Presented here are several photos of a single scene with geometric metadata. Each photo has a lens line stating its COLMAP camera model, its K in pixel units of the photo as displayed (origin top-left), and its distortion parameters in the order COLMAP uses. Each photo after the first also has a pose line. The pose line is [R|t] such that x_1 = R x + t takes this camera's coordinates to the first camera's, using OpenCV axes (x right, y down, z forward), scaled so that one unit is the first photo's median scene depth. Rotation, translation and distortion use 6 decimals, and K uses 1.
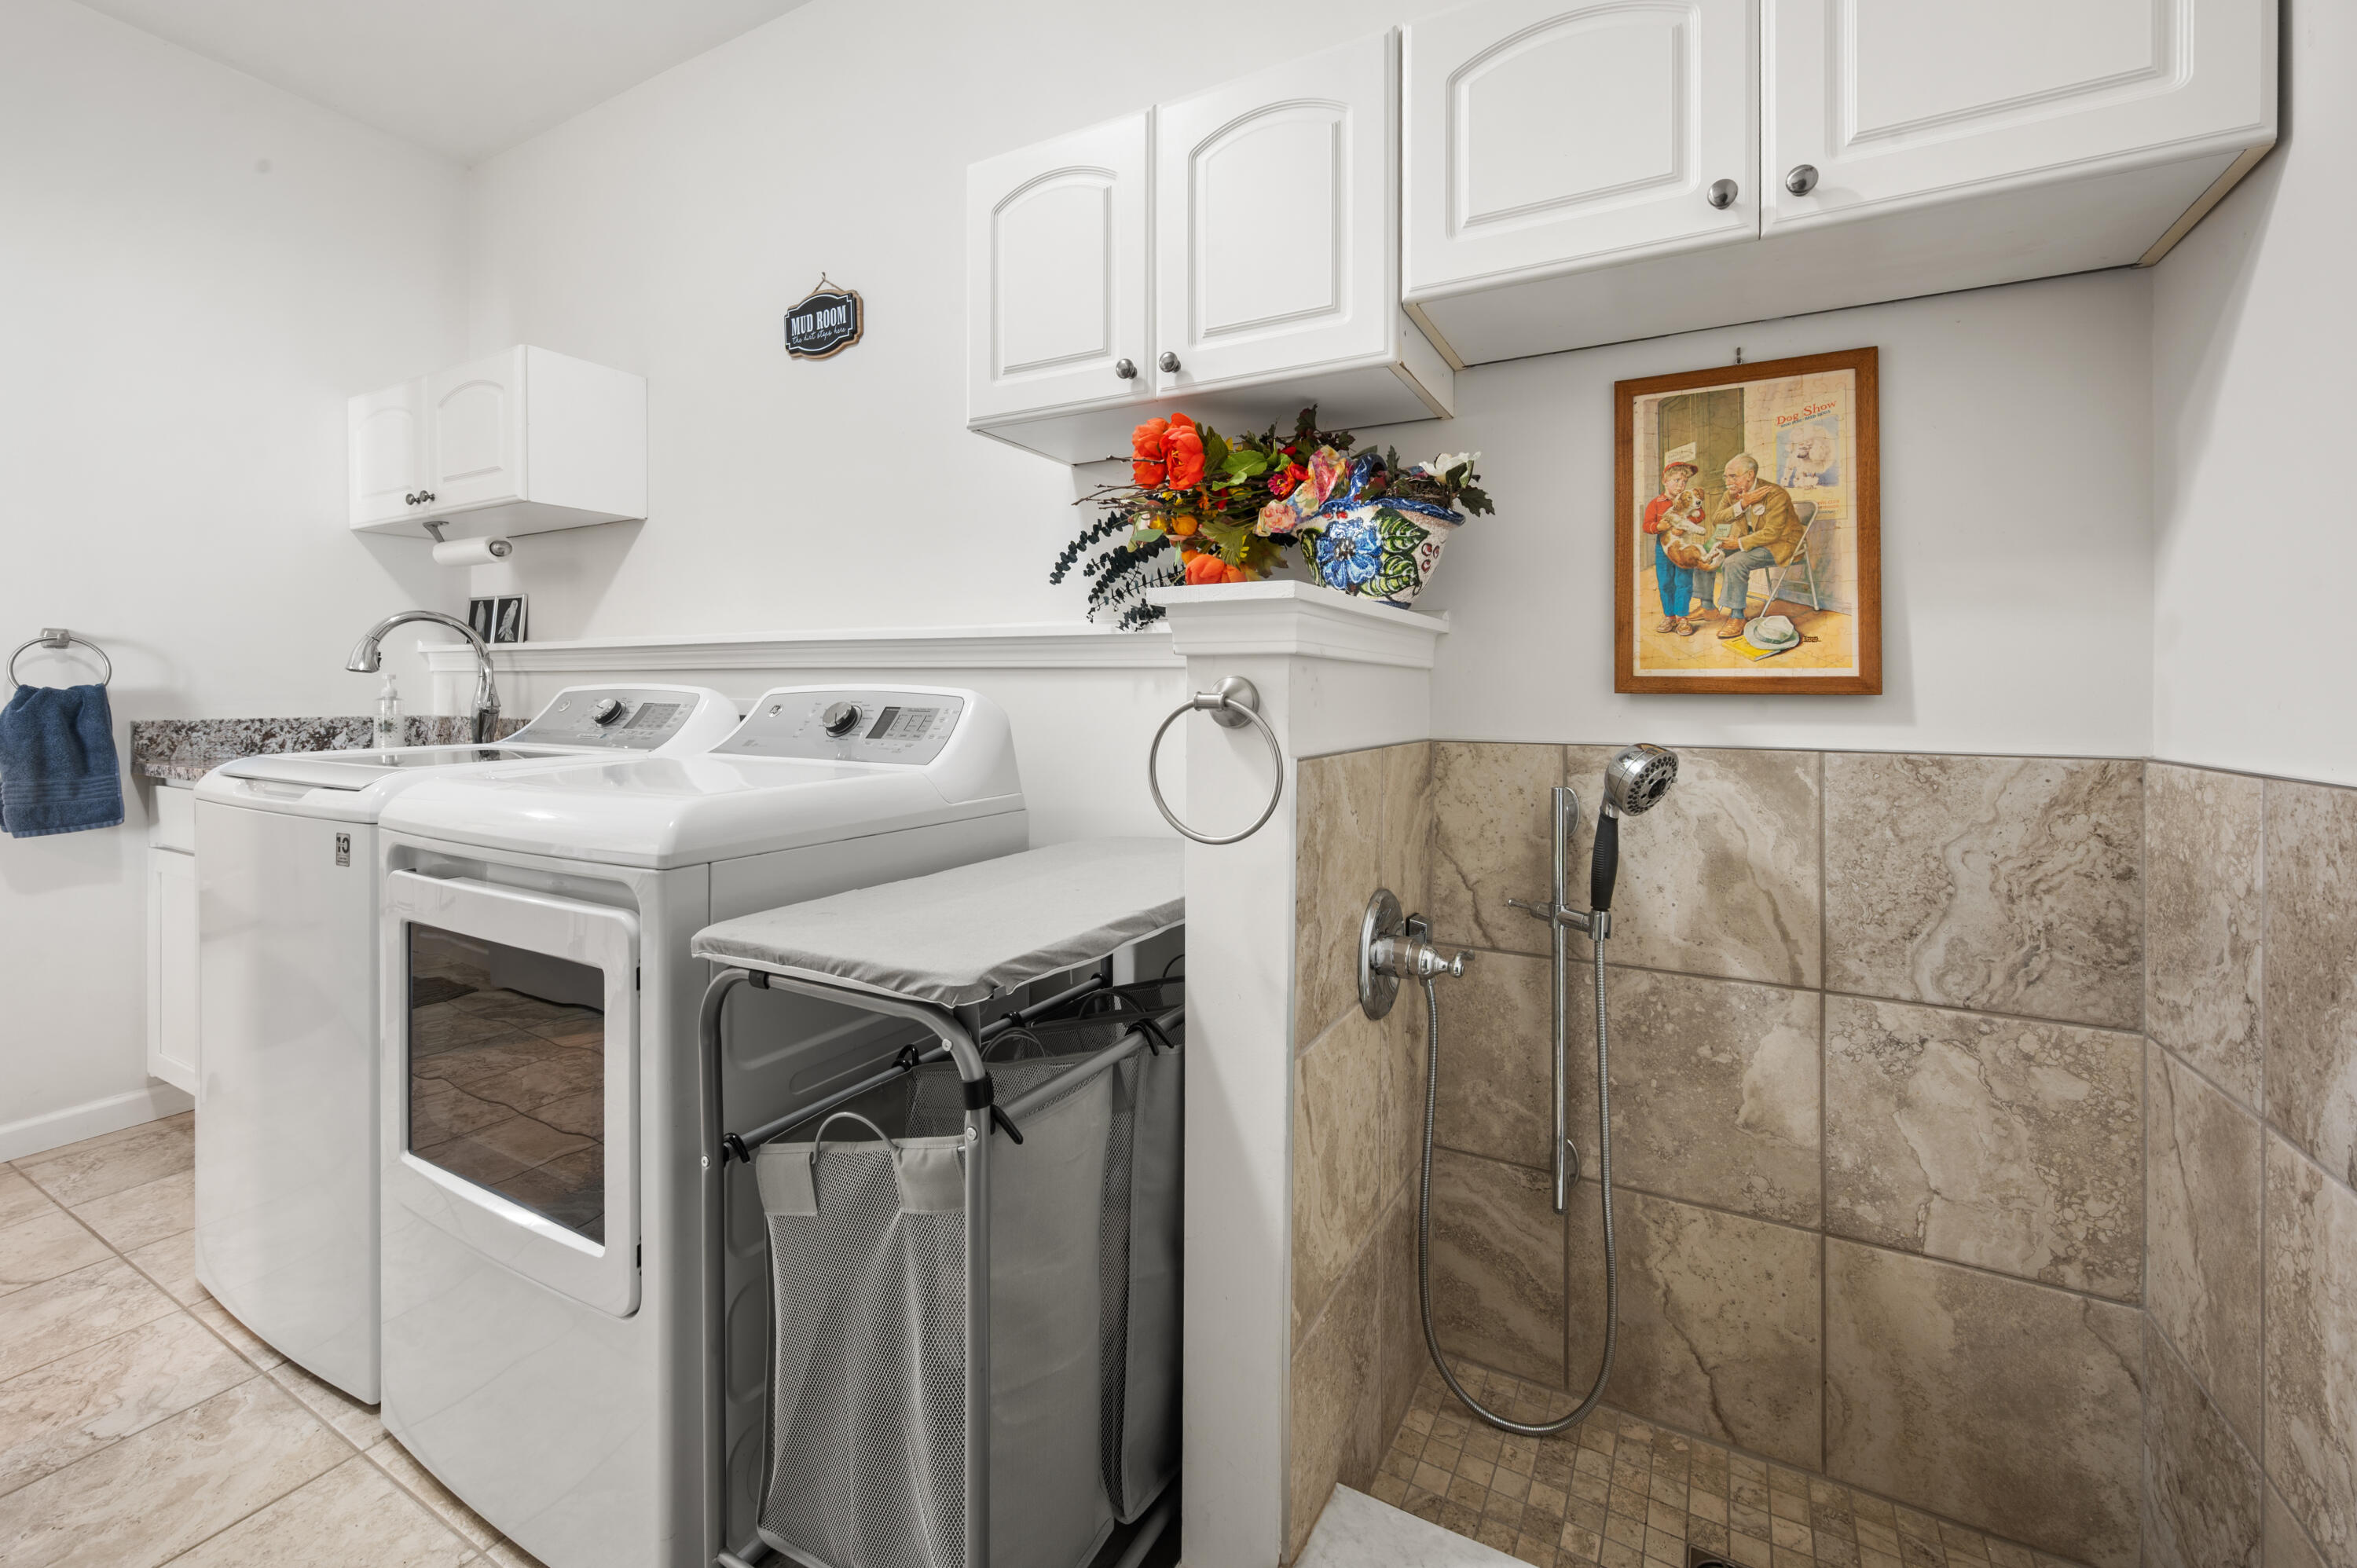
lens RADIAL K [[968.6, 0, 1183.3], [0, 968.6, 687.2], [0, 0, 1]] dist [0.000084, 0.000225]
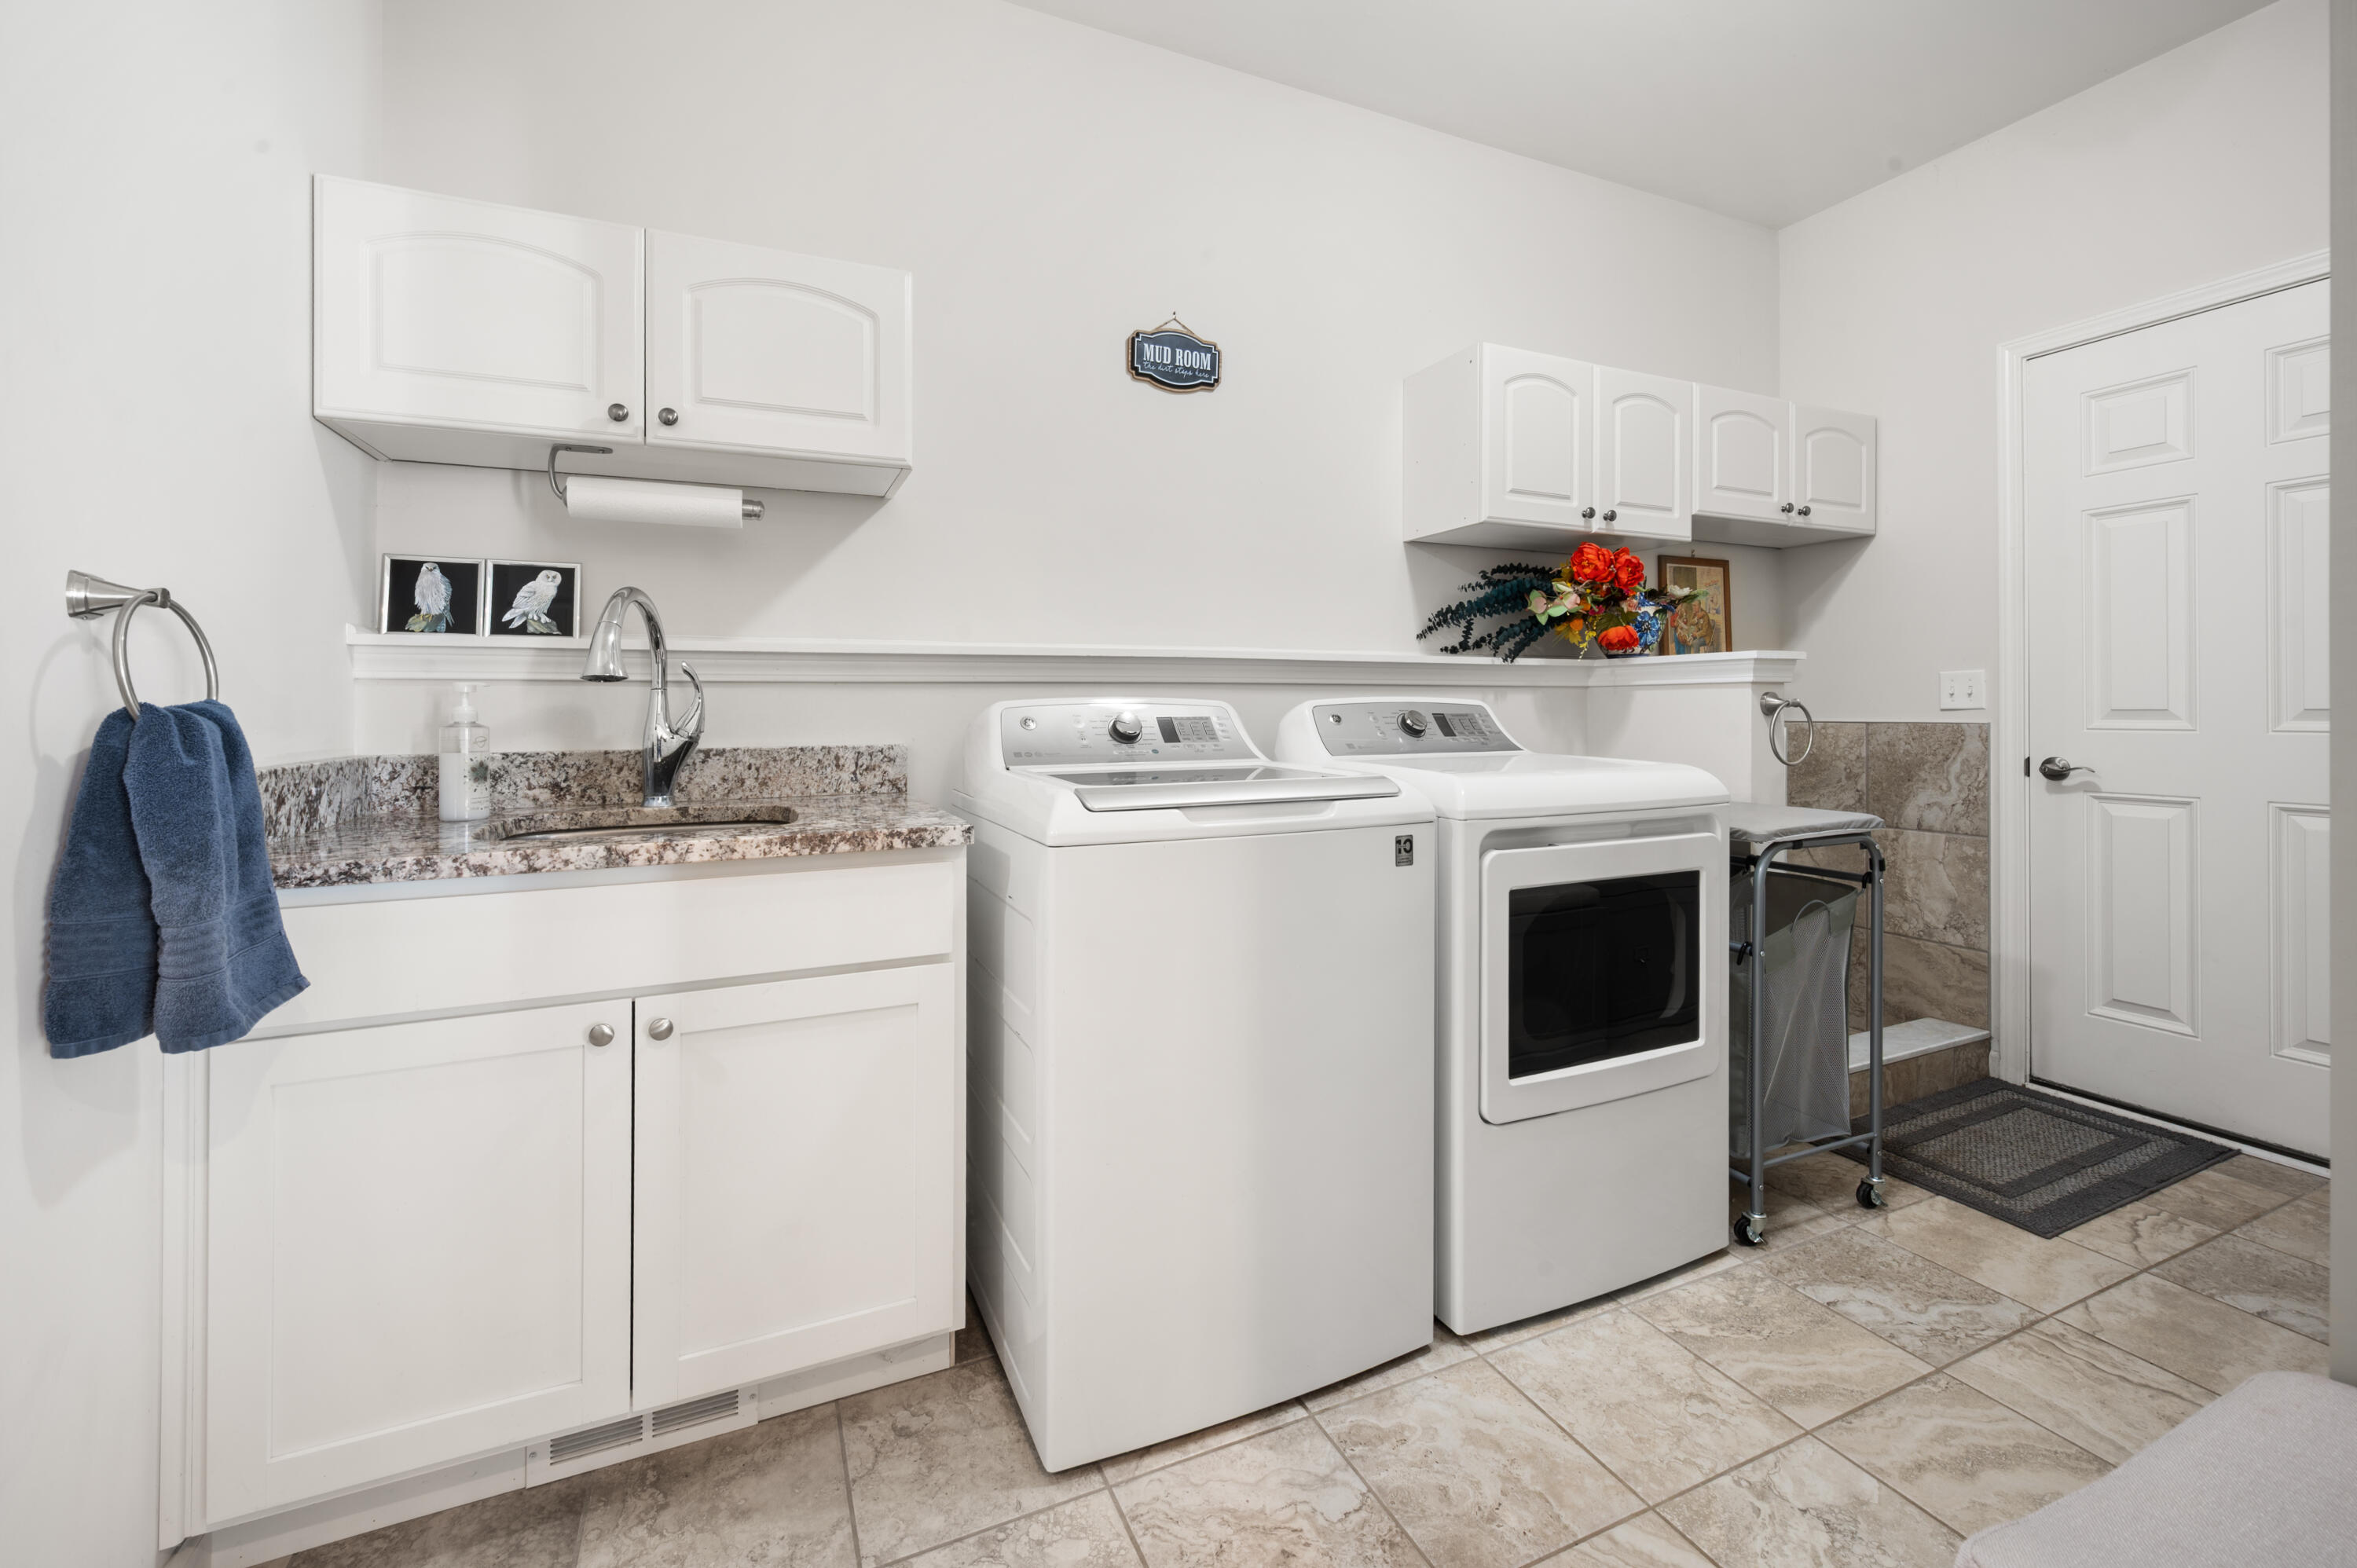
lens RADIAL K [[966.4, 0, 1176.0], [0, 966.4, 699.2], [0, 0, 1]] dist [-0.001515, -0.000091]
pose [[0.605454, -0.003982, 0.795870, -1.826039], [0.006559, 0.999978, 0.000014, -0.002112], [-0.795853, 0.005212, 0.605467, 0.535782]]
